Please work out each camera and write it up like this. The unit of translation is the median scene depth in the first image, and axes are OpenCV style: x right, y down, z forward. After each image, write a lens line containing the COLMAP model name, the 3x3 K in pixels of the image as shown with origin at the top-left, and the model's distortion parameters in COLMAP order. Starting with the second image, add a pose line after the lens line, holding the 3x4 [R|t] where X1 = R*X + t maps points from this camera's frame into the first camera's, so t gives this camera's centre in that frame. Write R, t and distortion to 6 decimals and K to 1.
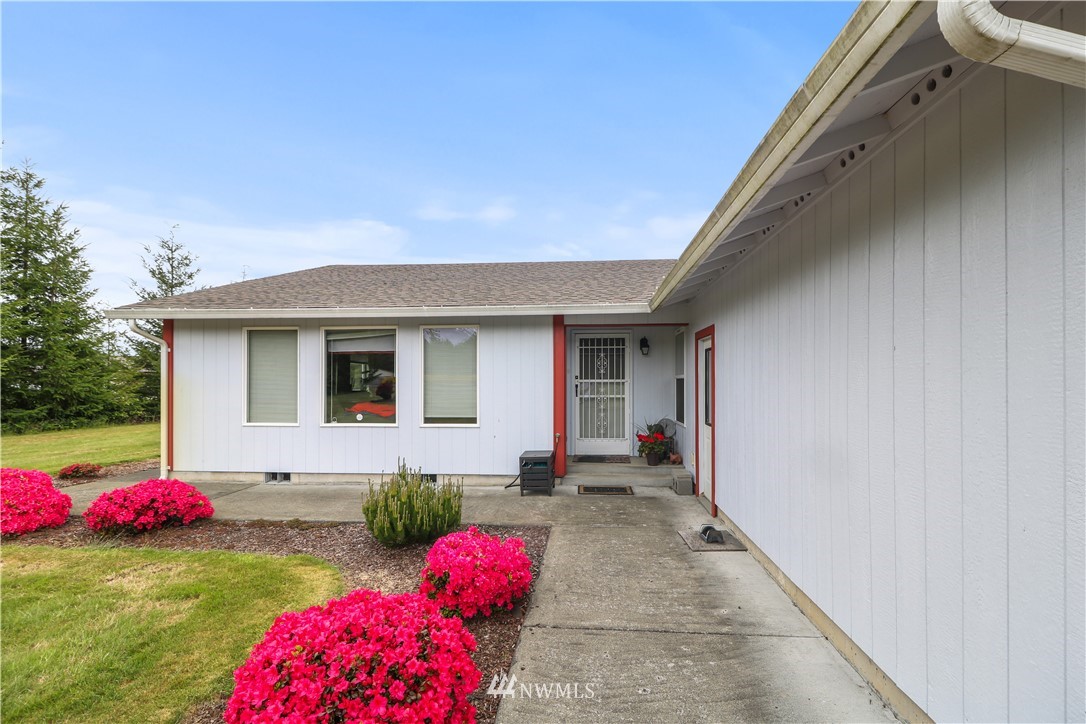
lens RADIAL K [[527.5, 0, 544.6], [0, 527.5, 369.4], [0, 0, 1]] dist [-0.001104, -0.000661]
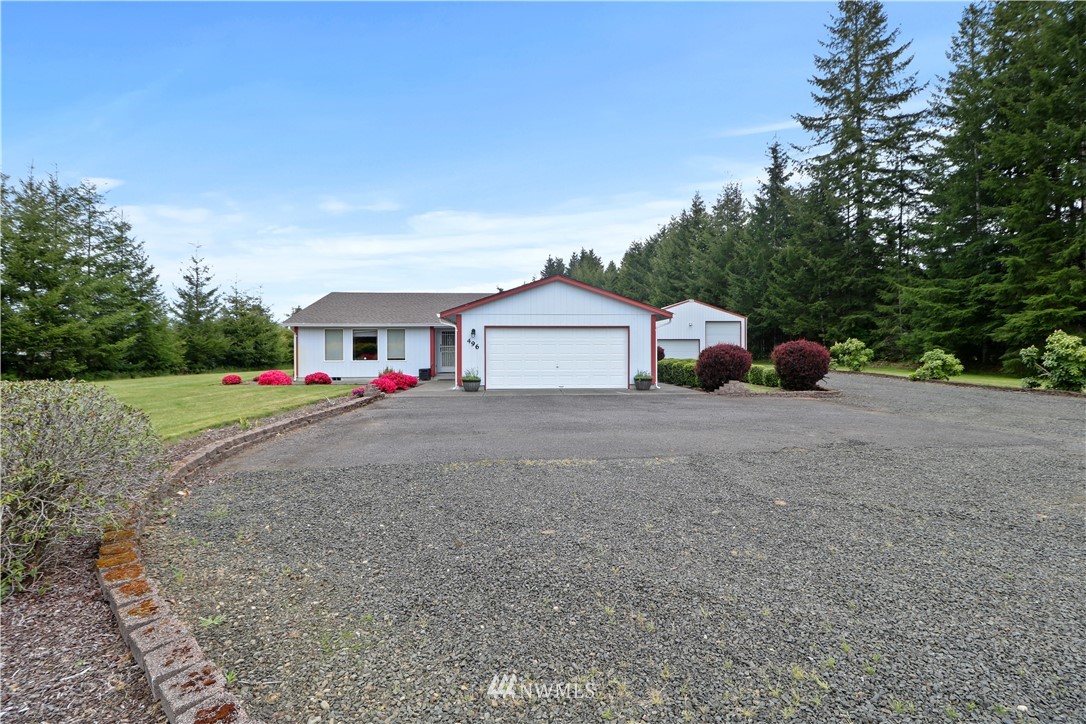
lens RADIAL K [[508.4, 0, 548.0], [0, 508.4, 342.4], [0, 0, 1]] dist [-0.000108, -0.012586]
pose [[0.987217, -0.000909, 0.159381, 0.218509], [-0.000869, 0.999938, 0.011092, -0.035944], [-0.159382, -0.011088, 0.987155, -2.027165]]
